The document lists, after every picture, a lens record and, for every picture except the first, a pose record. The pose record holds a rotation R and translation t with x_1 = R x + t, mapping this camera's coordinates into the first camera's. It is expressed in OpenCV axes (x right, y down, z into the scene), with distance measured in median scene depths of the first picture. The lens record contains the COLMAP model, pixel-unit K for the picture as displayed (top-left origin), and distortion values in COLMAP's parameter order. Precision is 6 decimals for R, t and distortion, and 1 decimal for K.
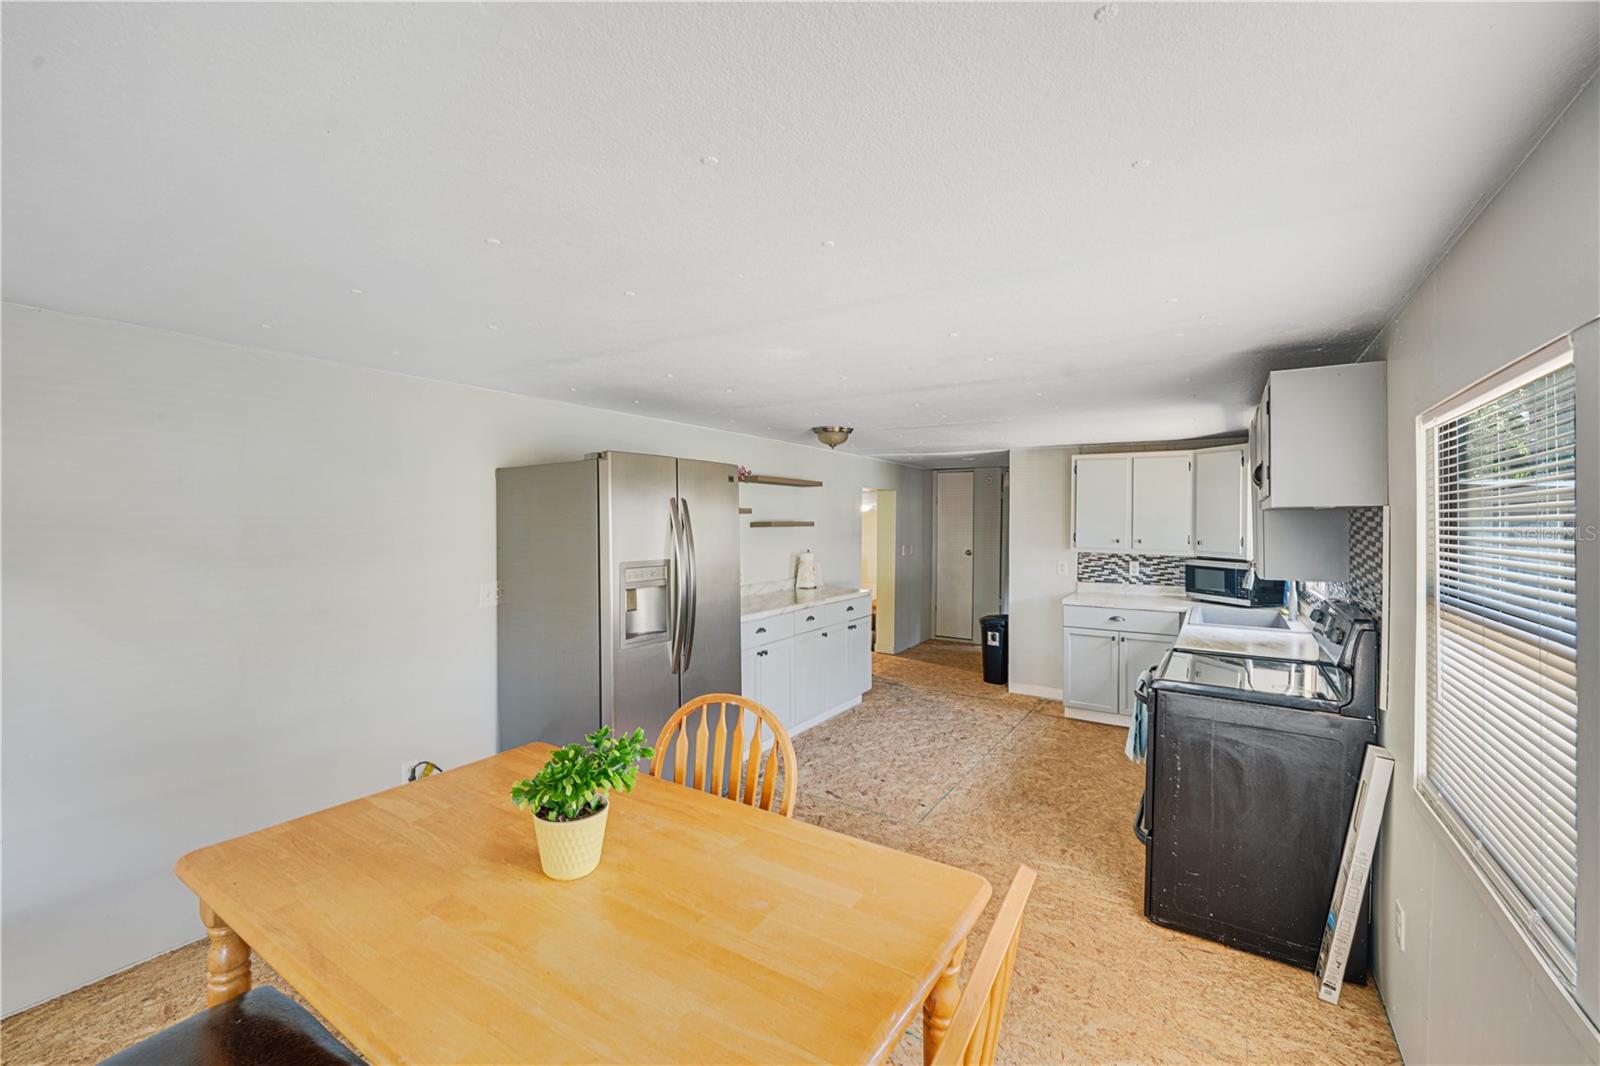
lens RADIAL K [[658.8, 0, 803.9], [0, 658.8, 530.2], [0, 0, 1]] dist [-0.002207, -0.000180]
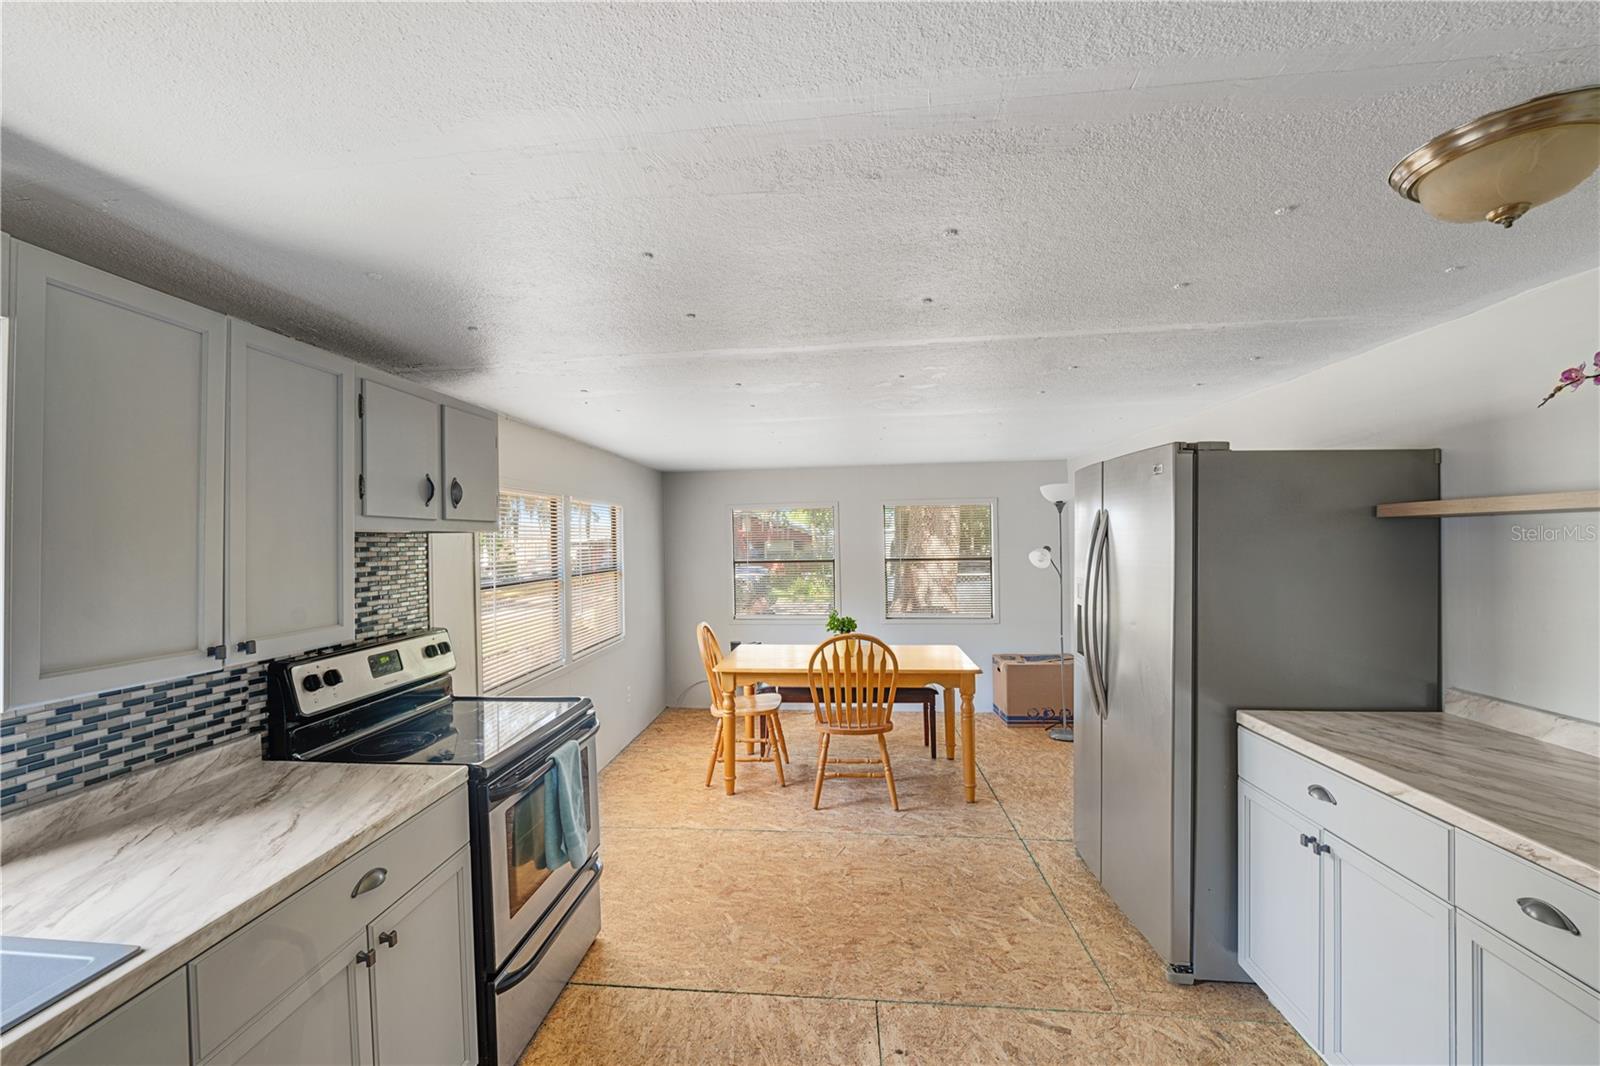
lens RADIAL K [[667.4, 0, 788.5], [0, 667.4, 521.4], [0, 0, 1]] dist [-0.000196, -0.000115]
pose [[-0.886376, -0.005447, -0.462935, 0.403981], [0.004849, 0.999767, -0.021047, -0.014566], [0.462942, -0.020900, -0.886142, 1.123183]]
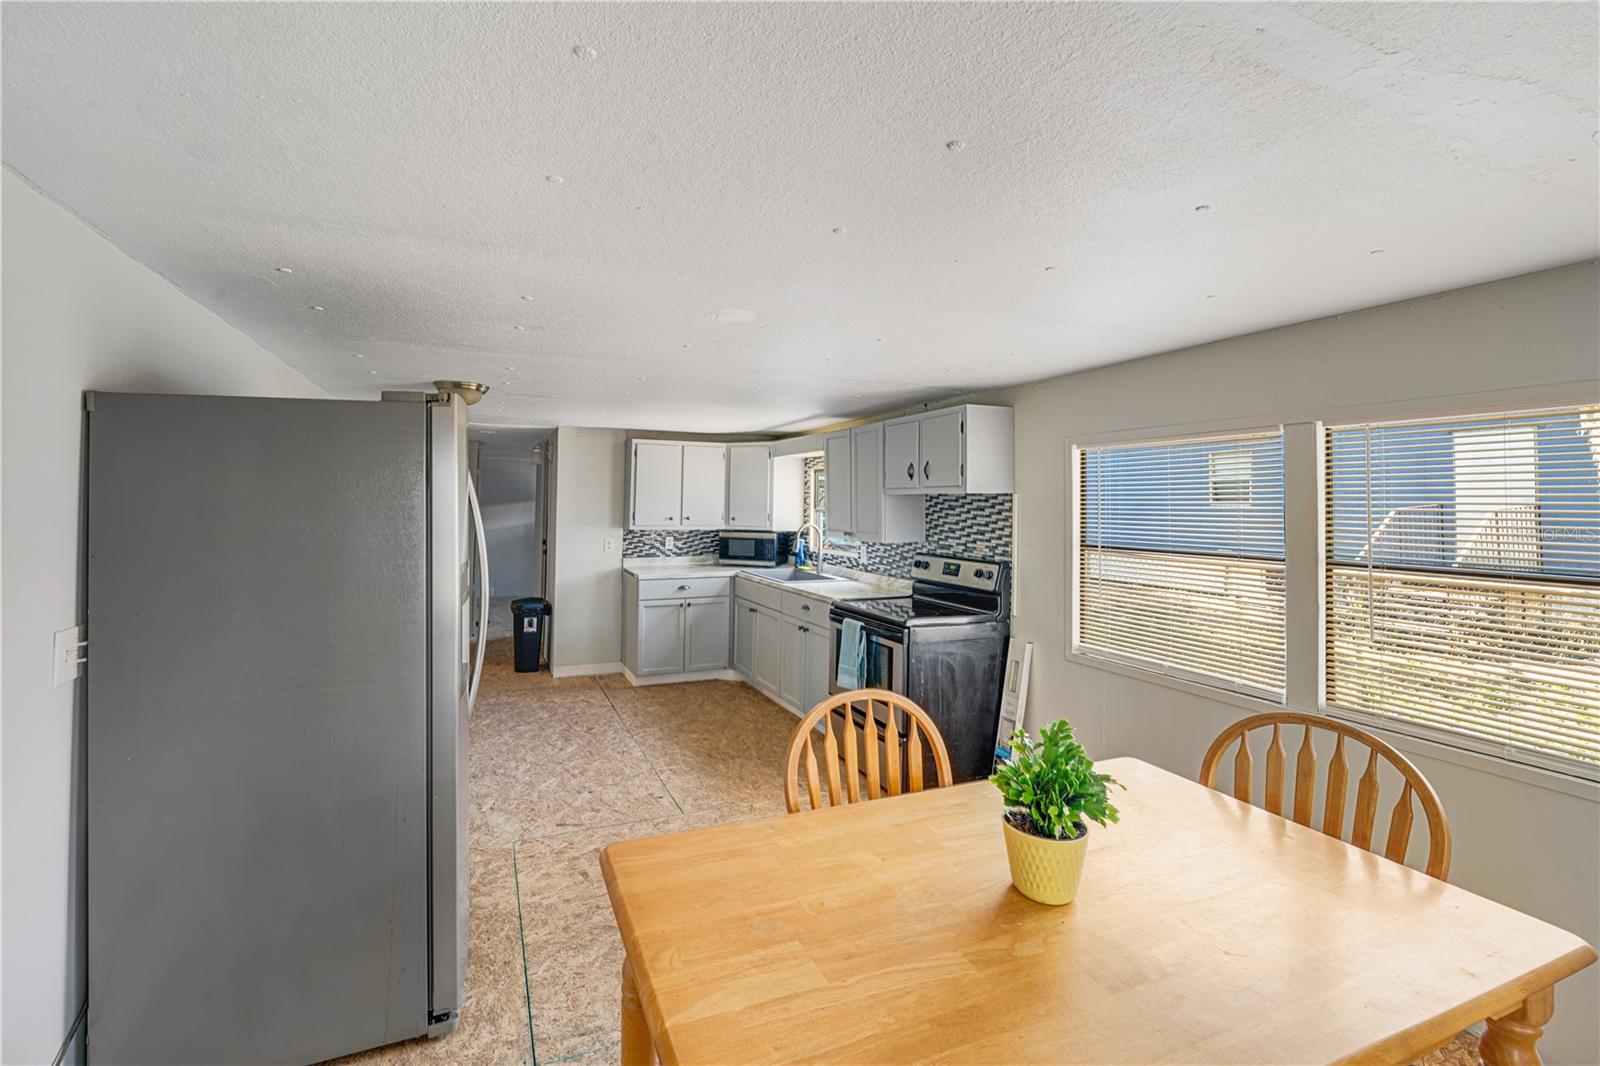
lens RADIAL K [[671.2, 0, 747.9], [0, 671.2, 492.1], [0, 0, 1]] dist [-0.015187, -0.000086]
pose [[0.593310, 0.011107, 0.804897, -0.409068], [0.008564, 0.999761, -0.020109, -0.005054], [-0.804929, 0.018824, 0.593073, 0.237840]]
